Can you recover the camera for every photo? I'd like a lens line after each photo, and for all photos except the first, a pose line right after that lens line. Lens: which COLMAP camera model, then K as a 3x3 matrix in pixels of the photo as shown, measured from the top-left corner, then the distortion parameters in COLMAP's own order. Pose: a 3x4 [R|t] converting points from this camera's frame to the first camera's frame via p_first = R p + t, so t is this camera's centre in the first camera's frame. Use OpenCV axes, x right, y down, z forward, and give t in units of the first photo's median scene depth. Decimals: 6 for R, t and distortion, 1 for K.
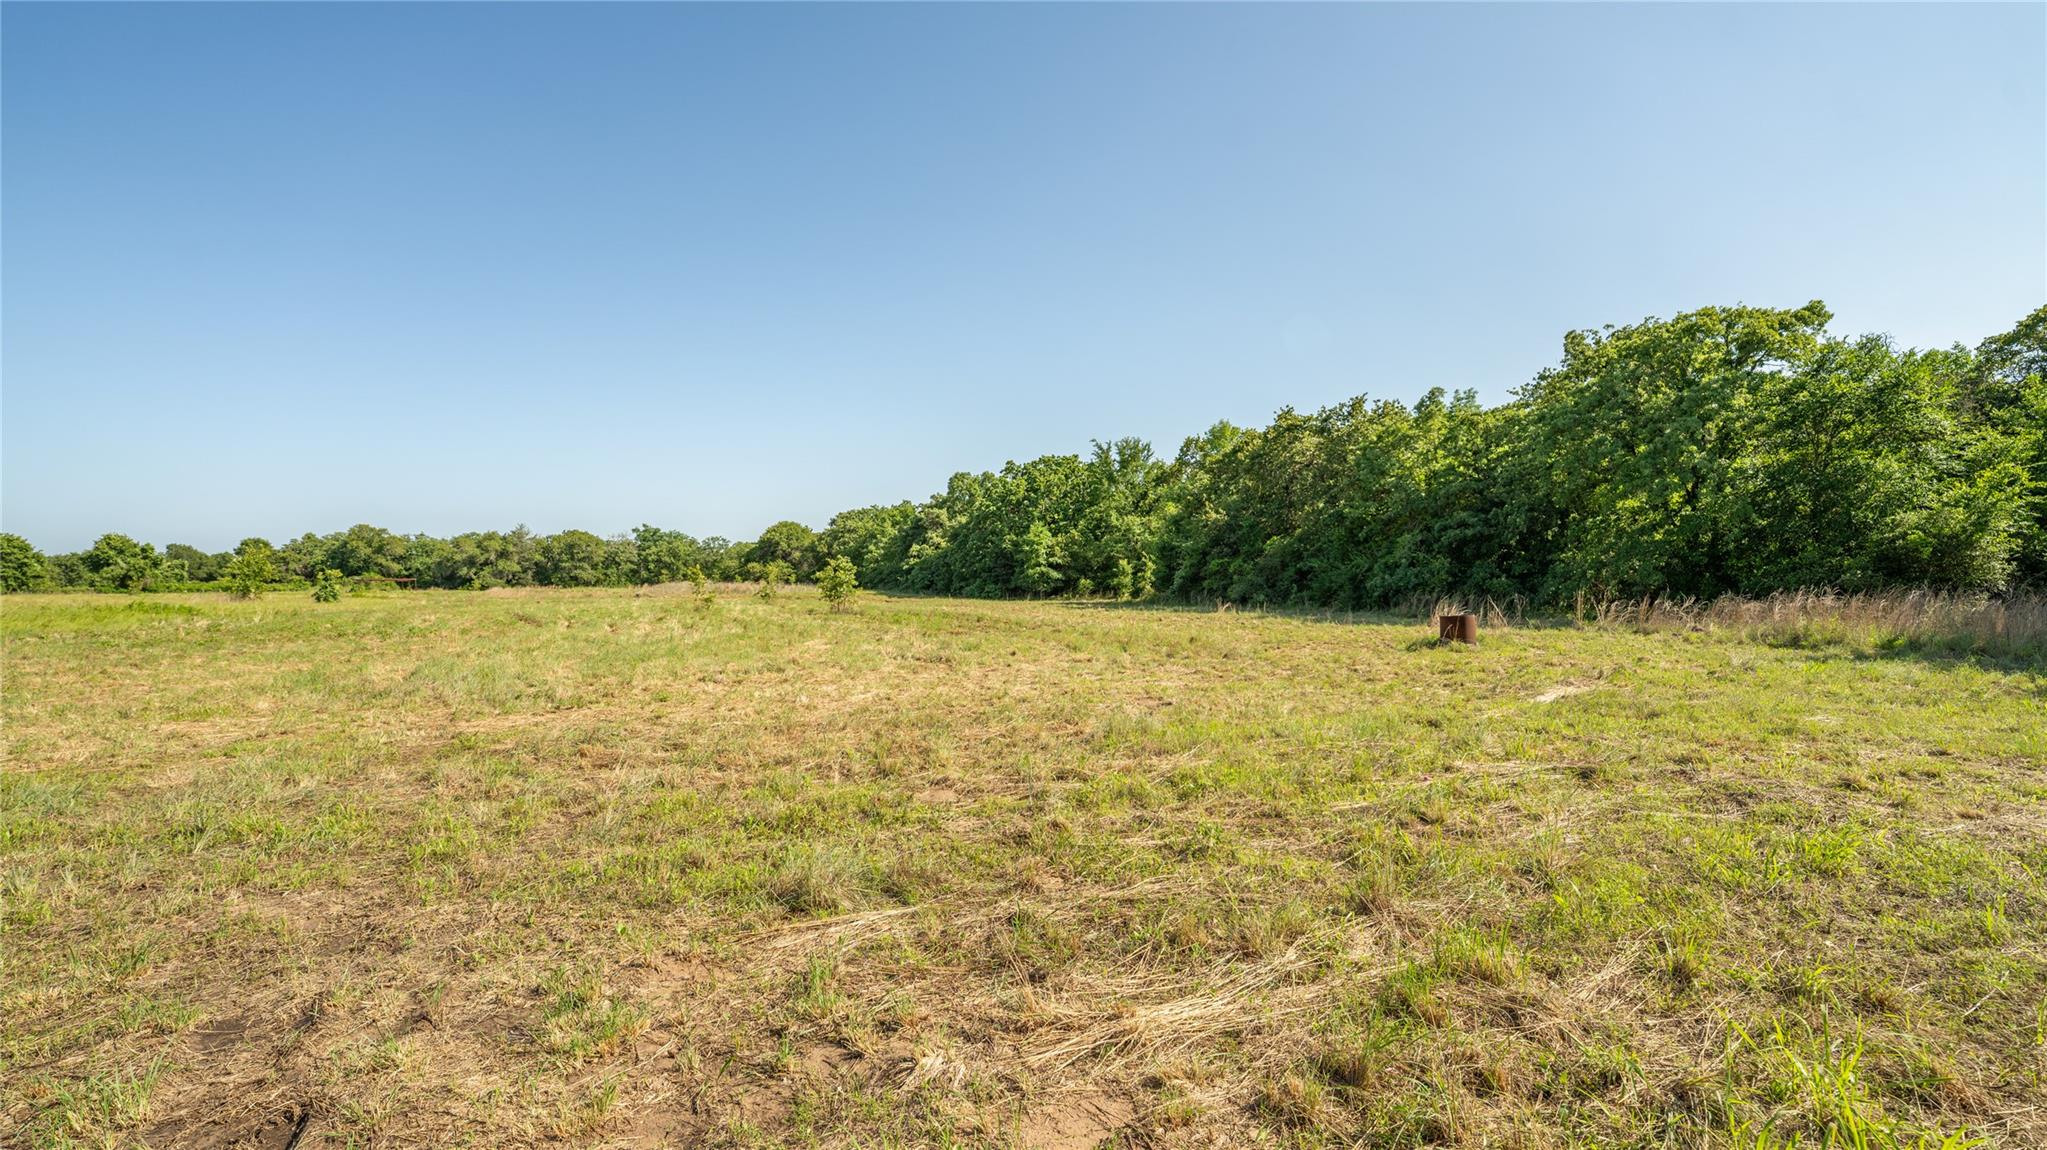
lens RADIAL K [[826.0, 0, 1025.3], [0, 826.0, 582.9], [0, 0, 1]] dist [-0.025653, 0.000525]
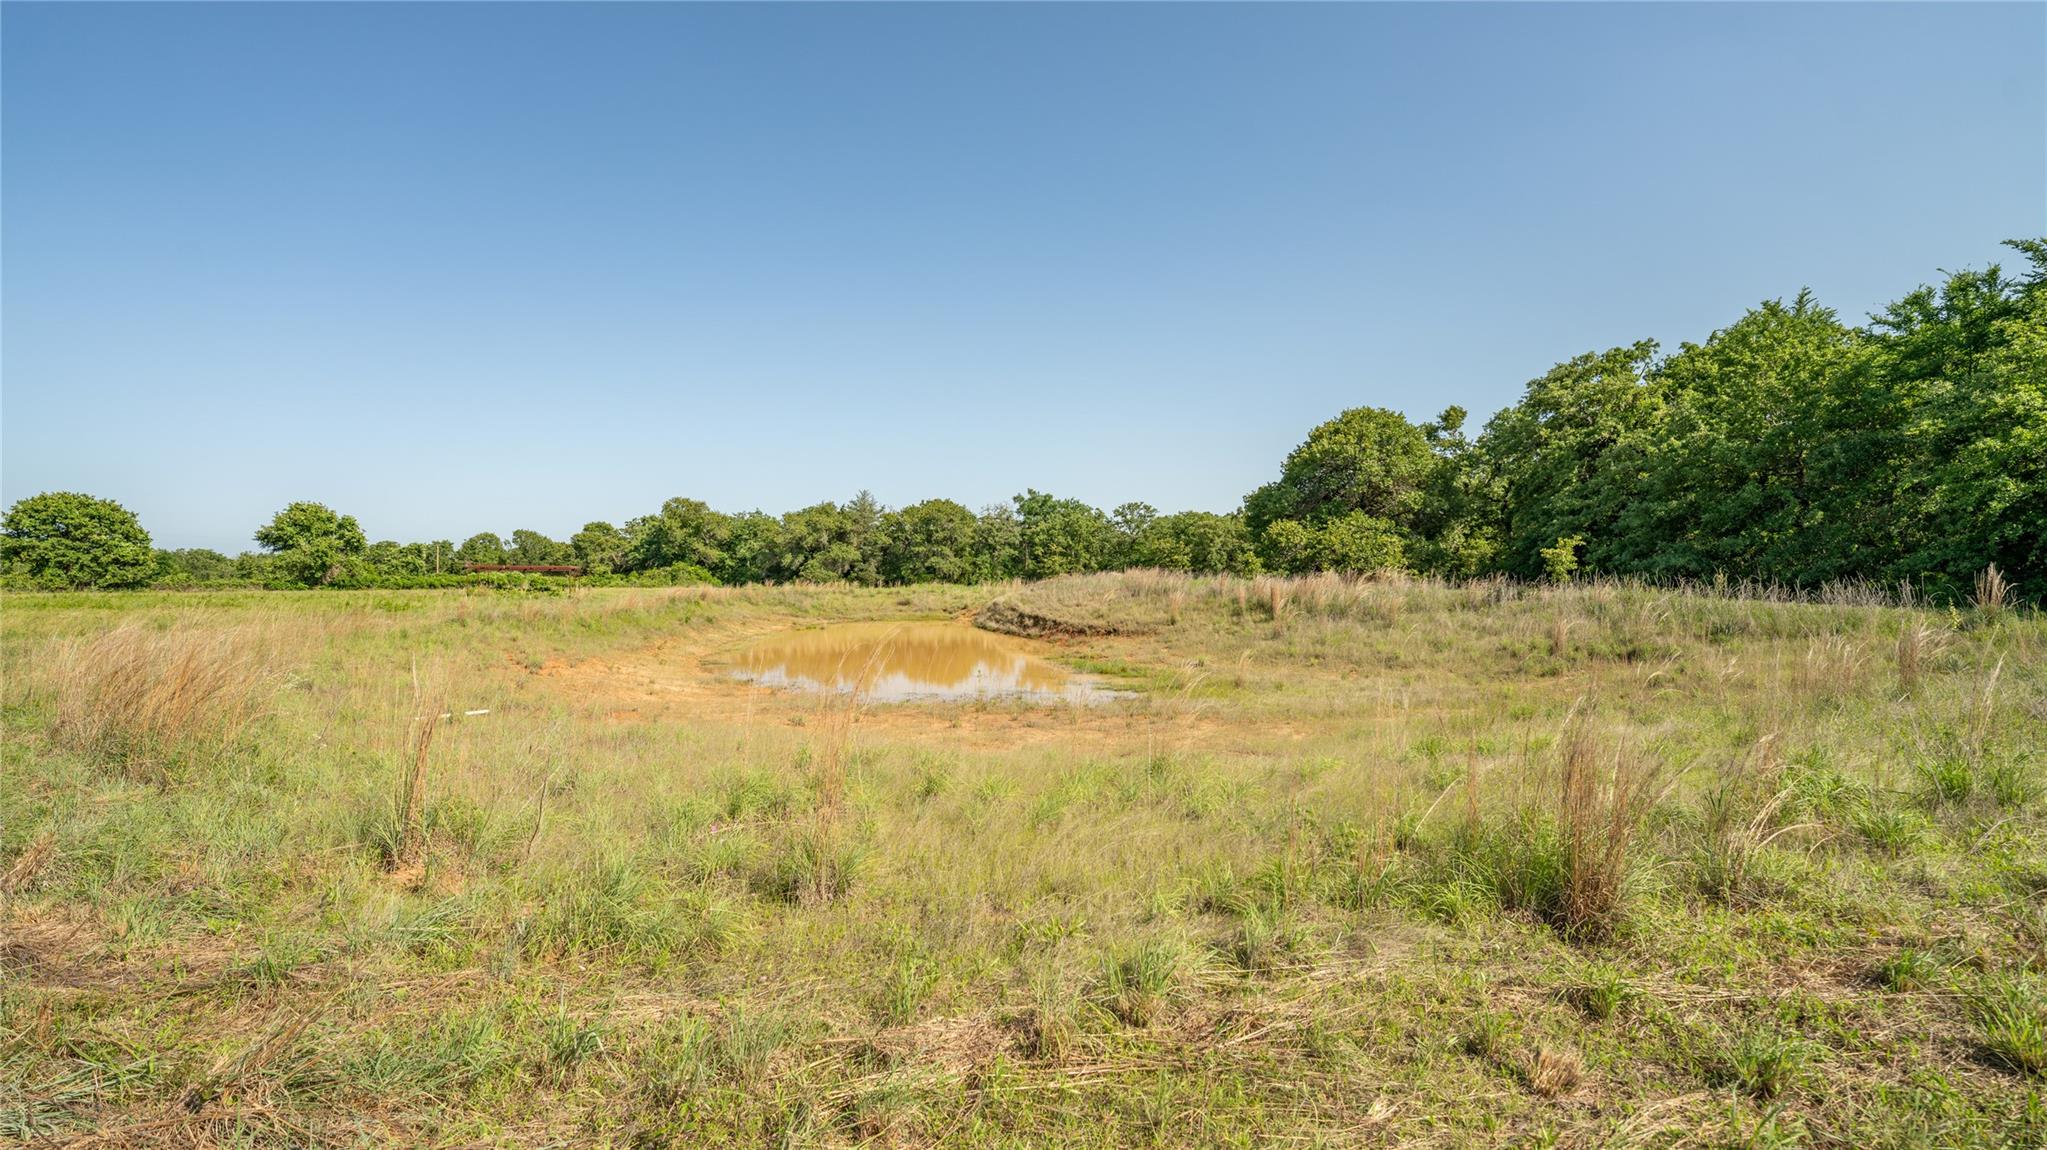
lens RADIAL K [[826.0, 0, 1029.6], [0, 826.0, 577.1], [0, 0, 1]] dist [-0.025653, 0.000525]
pose [[0.901073, 0.001969, -0.433663, -0.199975], [-0.003141, 0.999993, -0.001986, 0.001017], [0.433656, 0.003151, 0.901073, 0.456267]]
